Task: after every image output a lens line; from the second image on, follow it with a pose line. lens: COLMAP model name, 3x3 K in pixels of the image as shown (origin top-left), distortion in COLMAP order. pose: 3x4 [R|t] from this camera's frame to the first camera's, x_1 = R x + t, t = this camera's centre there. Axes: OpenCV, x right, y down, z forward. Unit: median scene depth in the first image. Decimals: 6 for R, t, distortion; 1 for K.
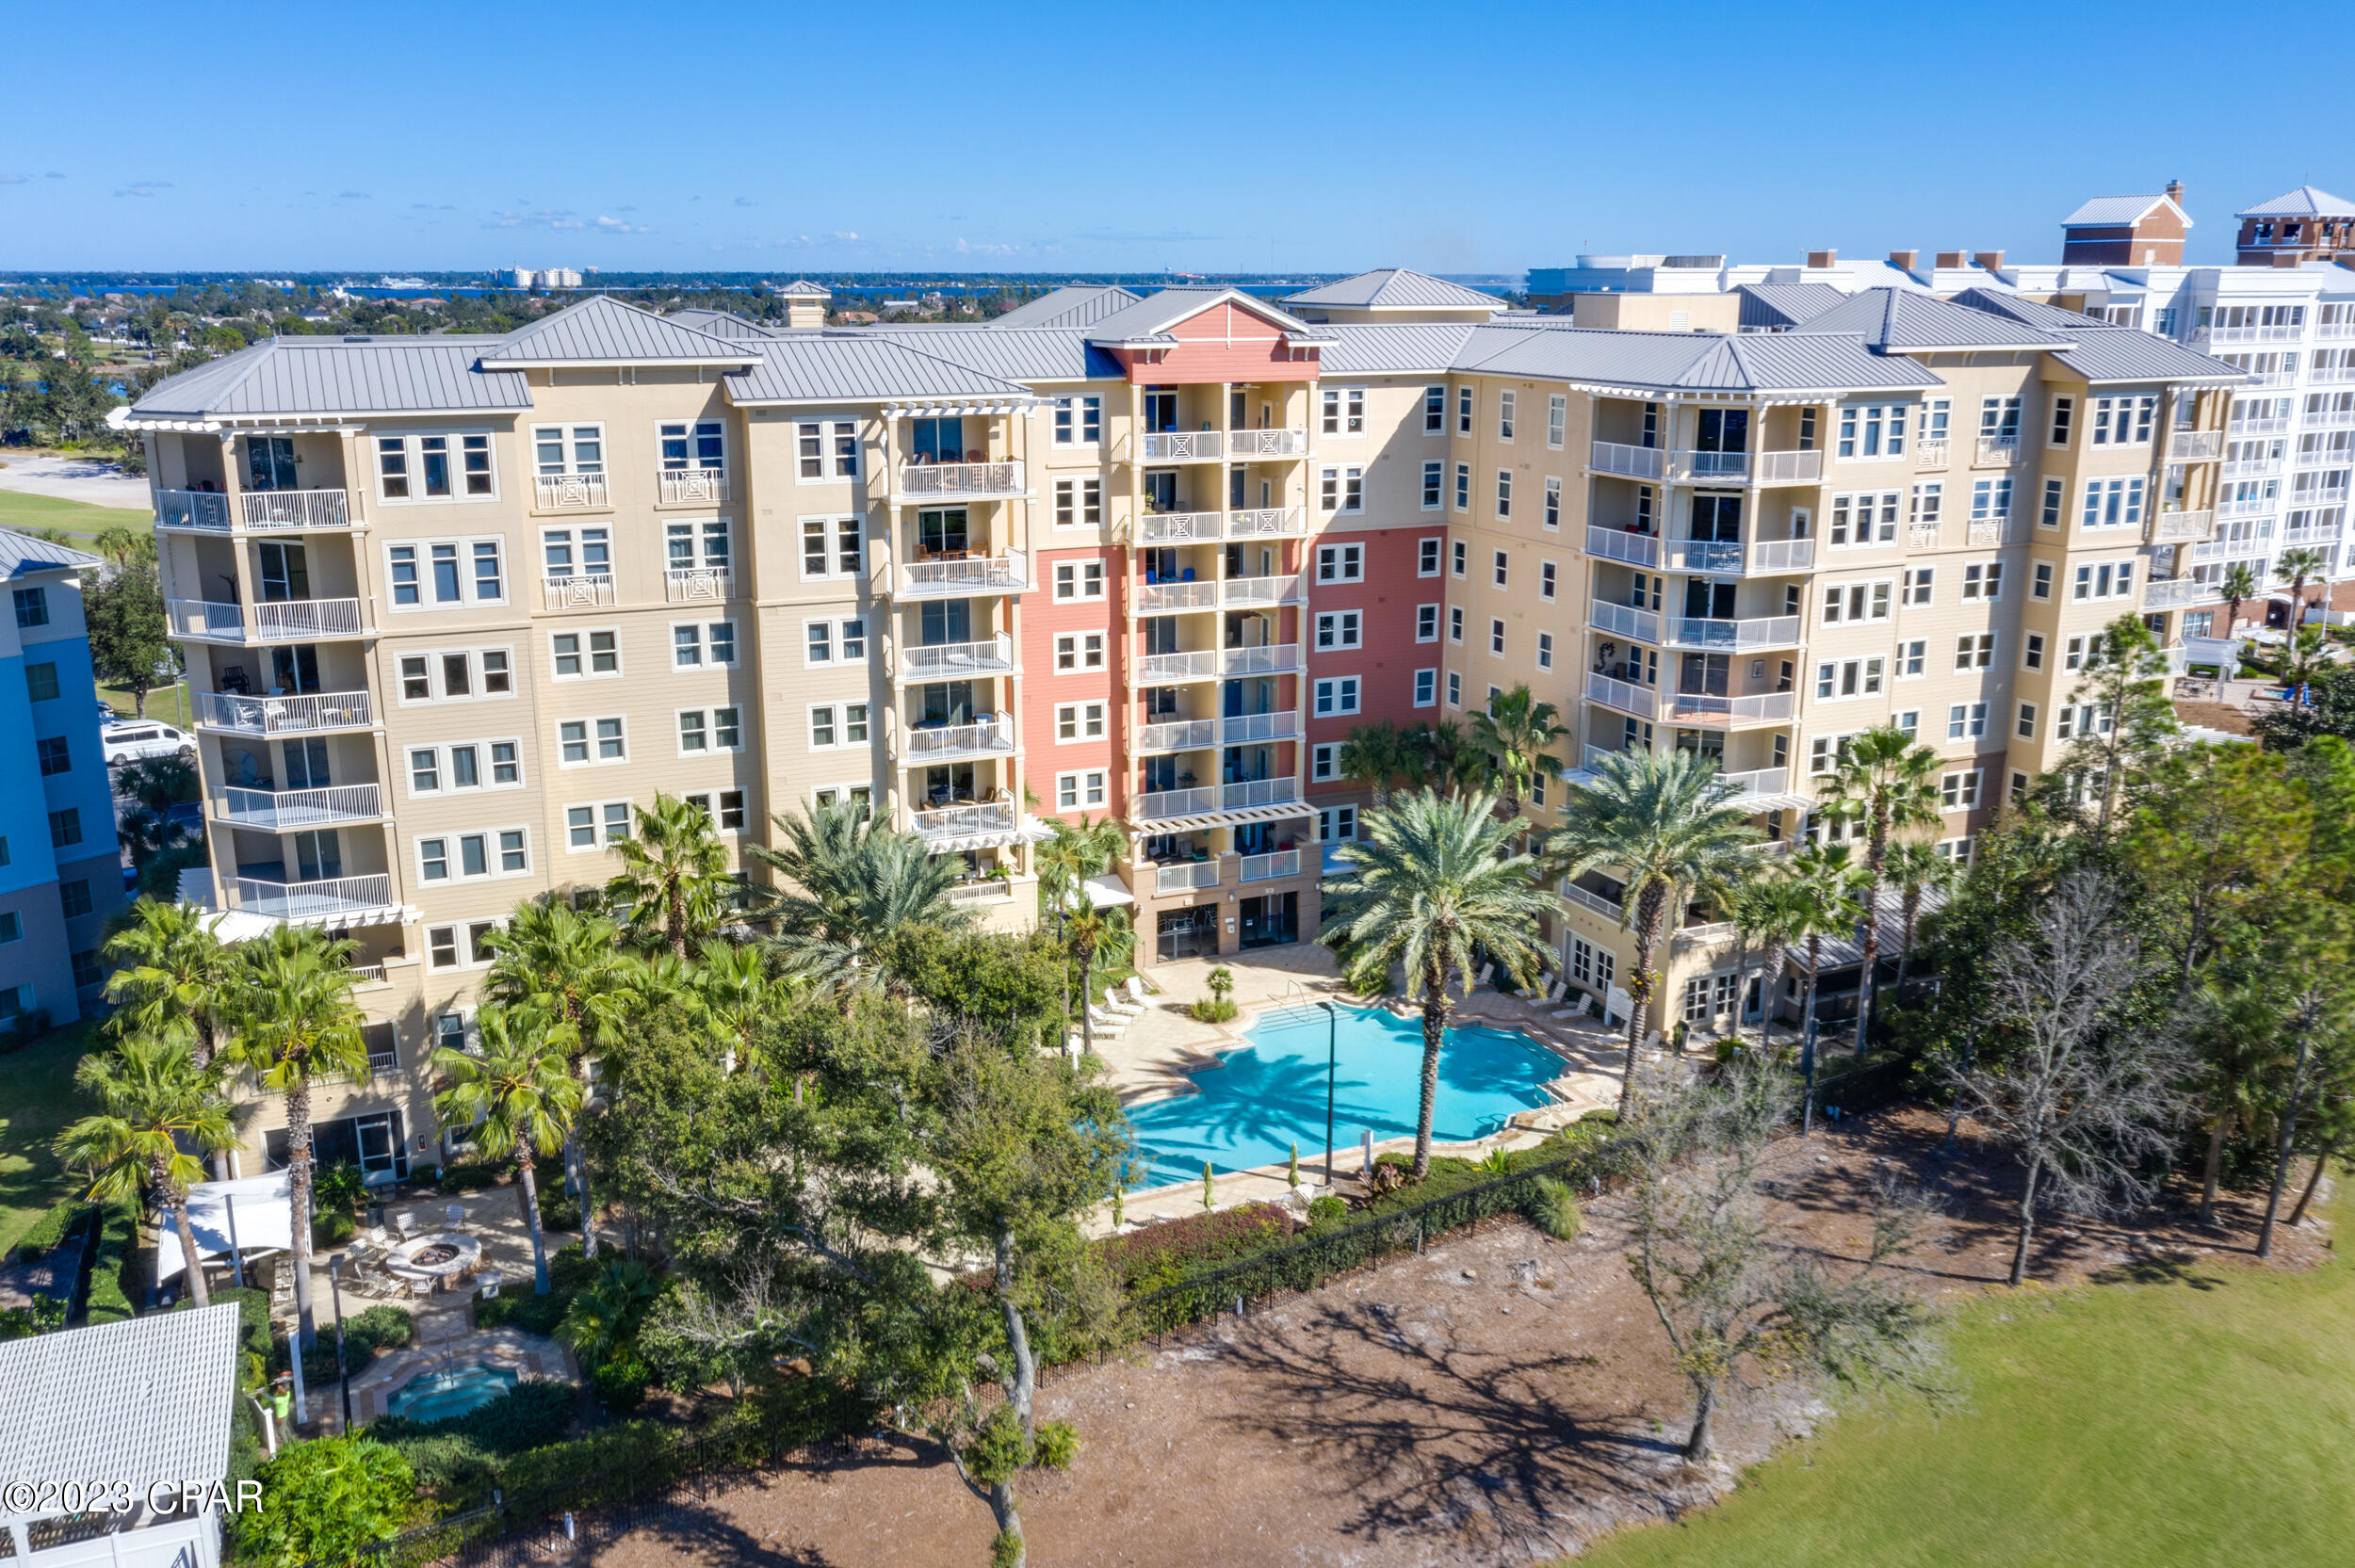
lens RADIAL K [[1894.4, 0, 1177.5], [0, 1894.4, 784.0], [0, 0, 1]] dist [0.001111, 0.000518]
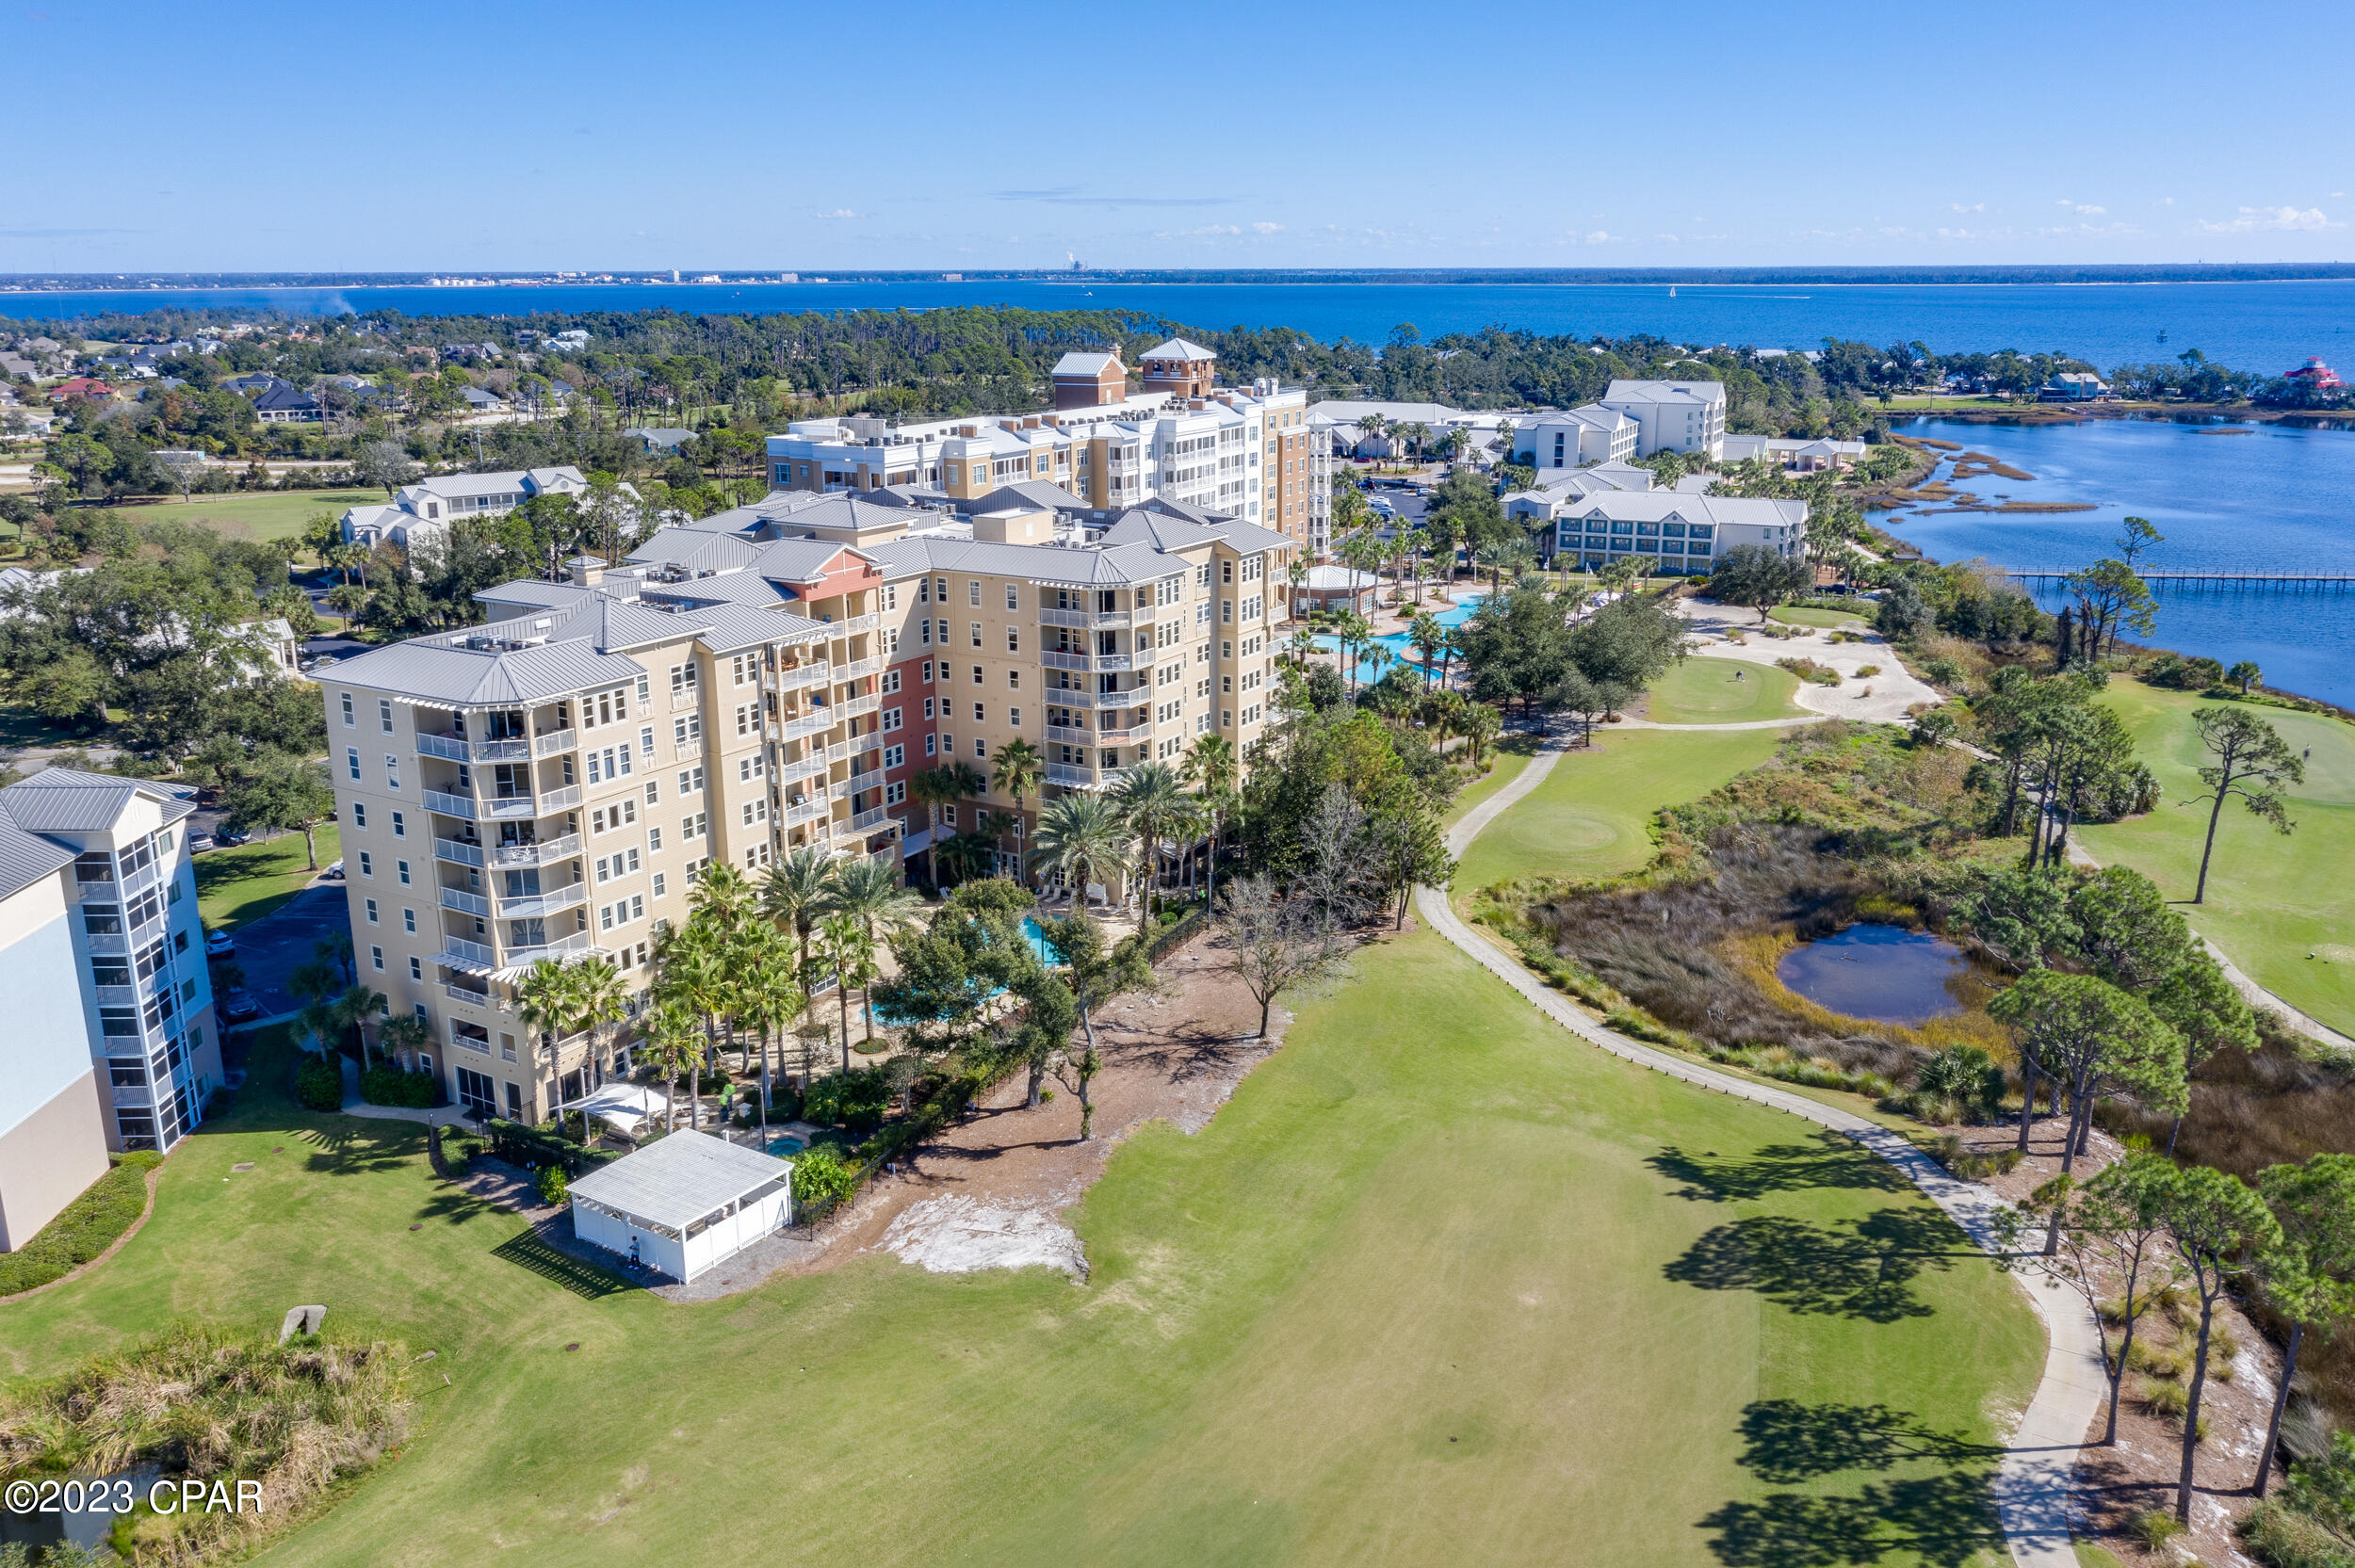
lens RADIAL K [[1887.6, 0, 1177.5], [0, 1887.6, 784.0], [0, 0, 1]] dist [-0.013037, 0.025524]
pose [[0.824788, -0.155132, 0.543745, -0.716053], [0.153206, 0.986969, 0.049192, -0.073816], [-0.544291, 0.042732, 0.837808, -0.663786]]
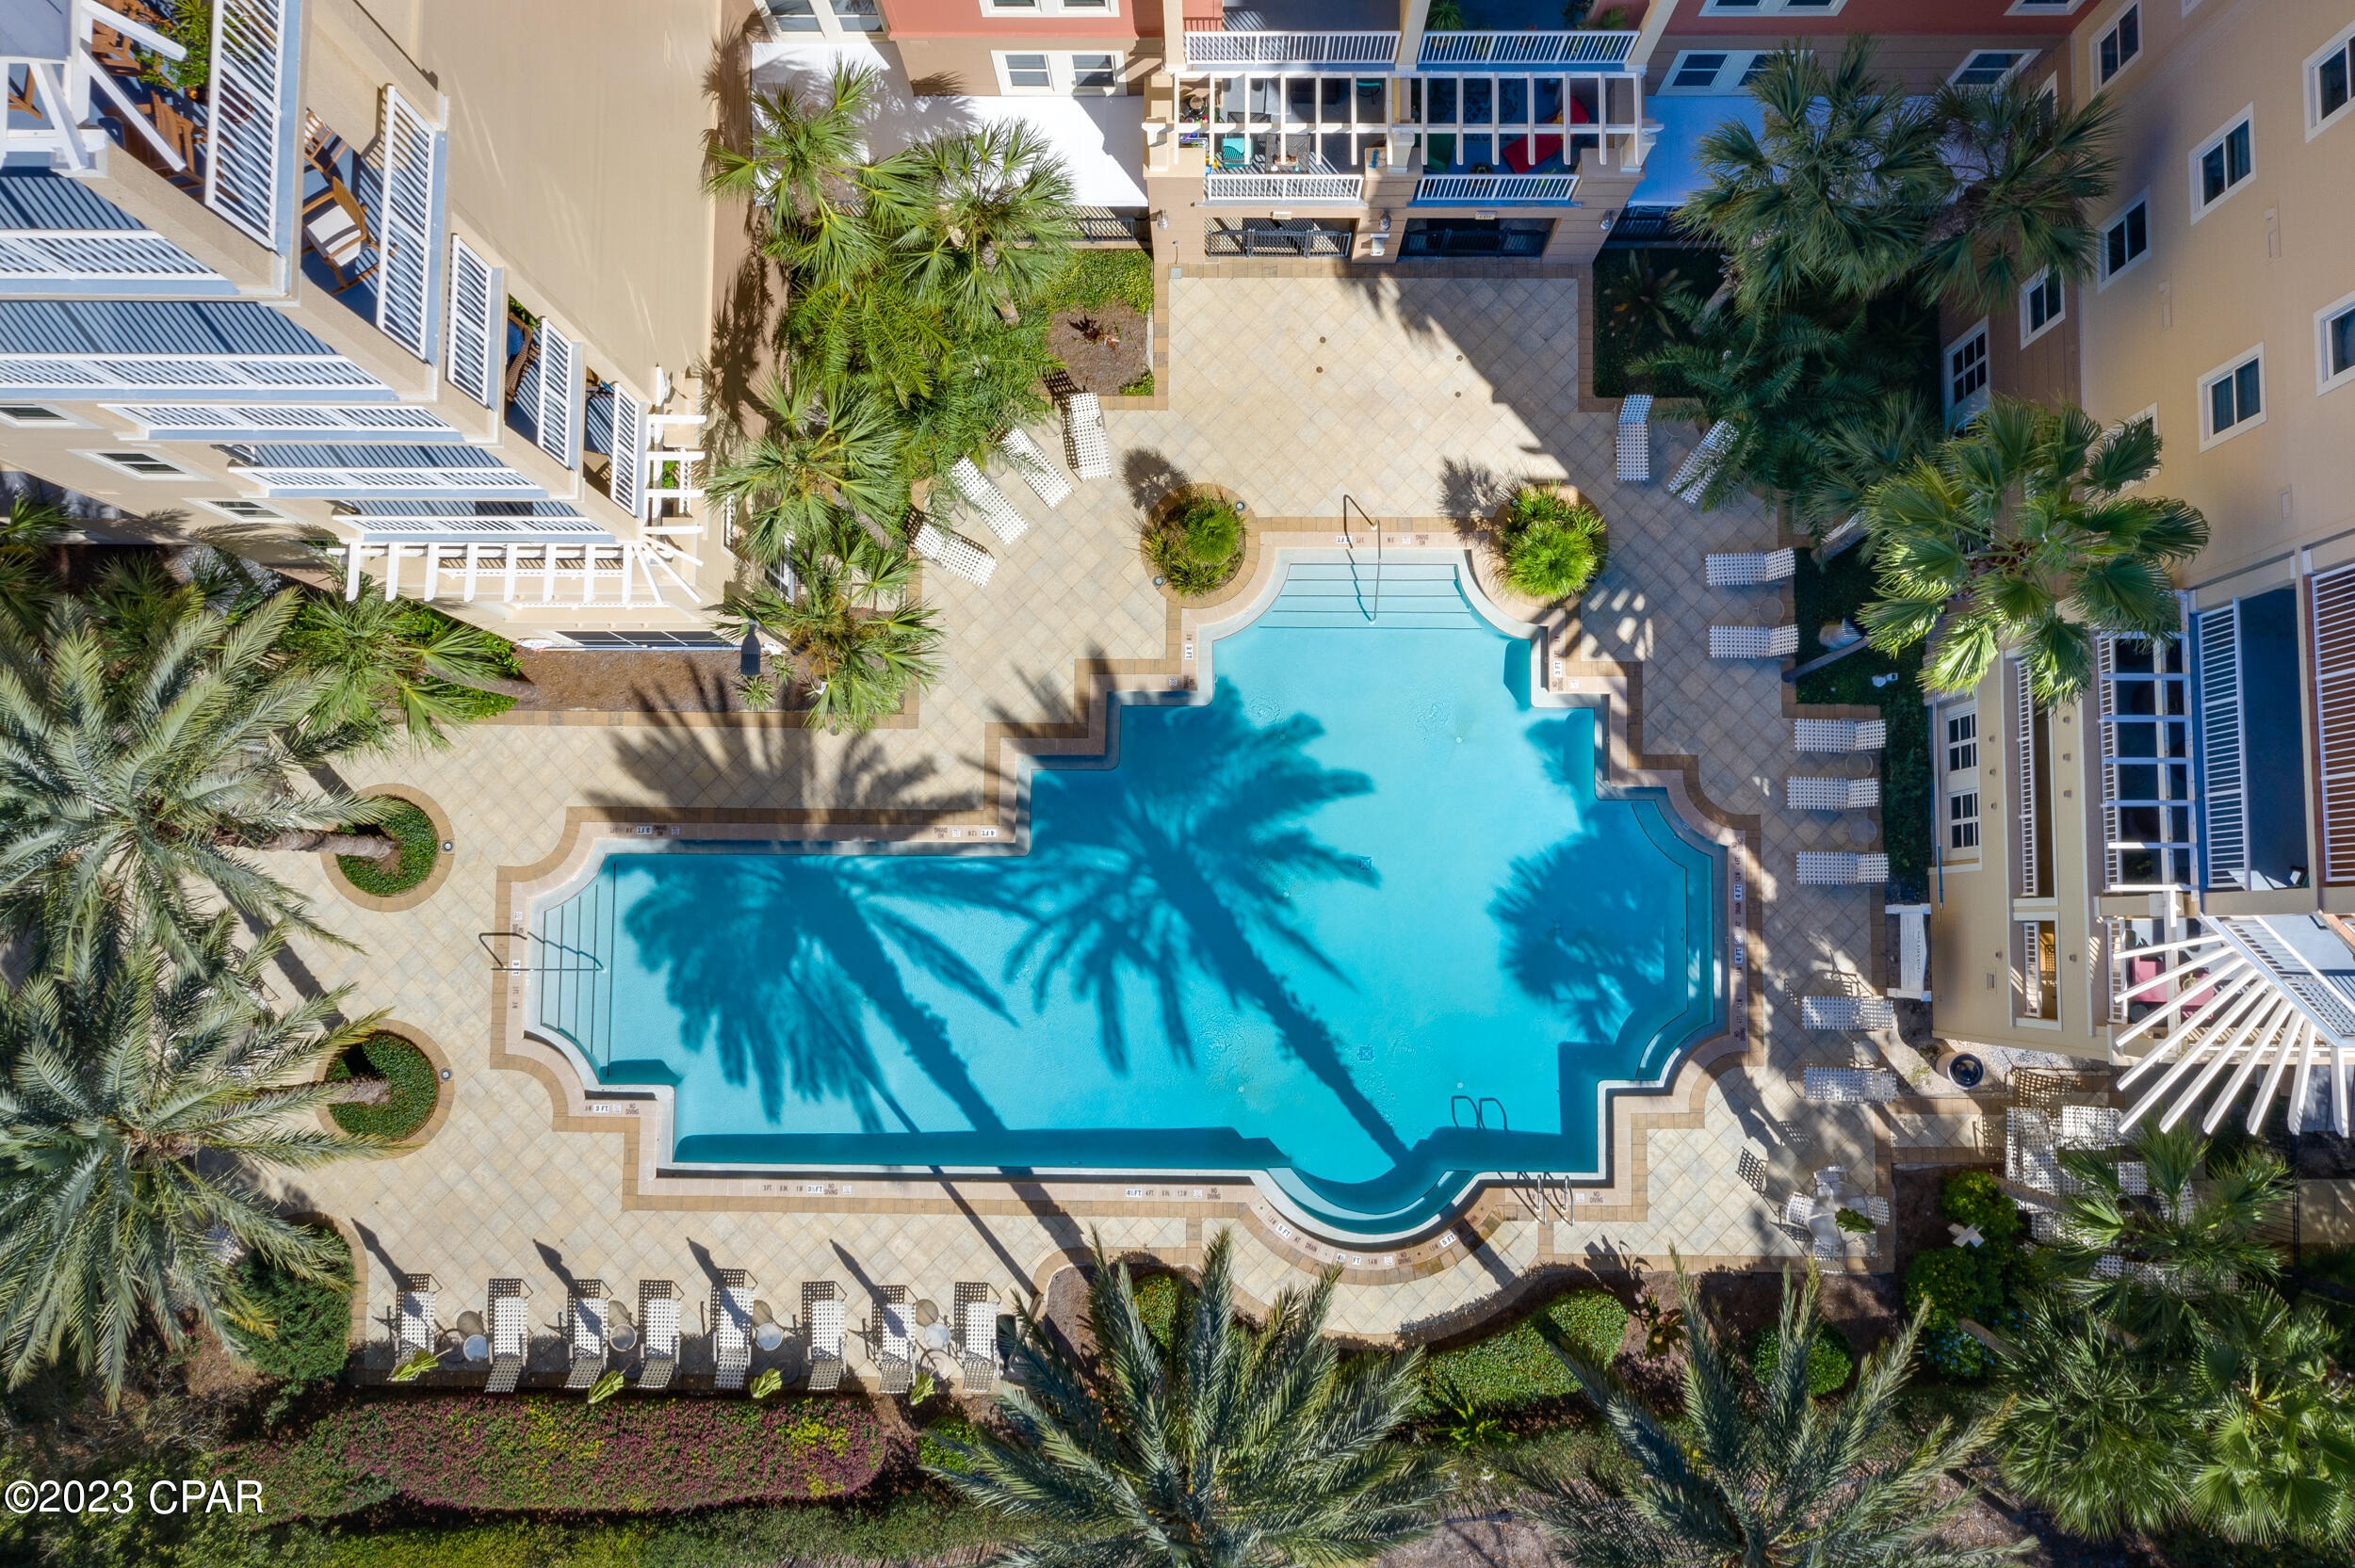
lens RADIAL K [[1871.3, 0, 1177.5], [0, 1871.3, 784.0], [0, 0, 1]] dist [-0.008469, 0.010365]
pose [[0.907233, 0.417296, -0.052832, 0.059494], [-0.091749, 0.318901, 0.943337, -0.316833], [0.410499, -0.850979, 0.327604, 0.766566]]
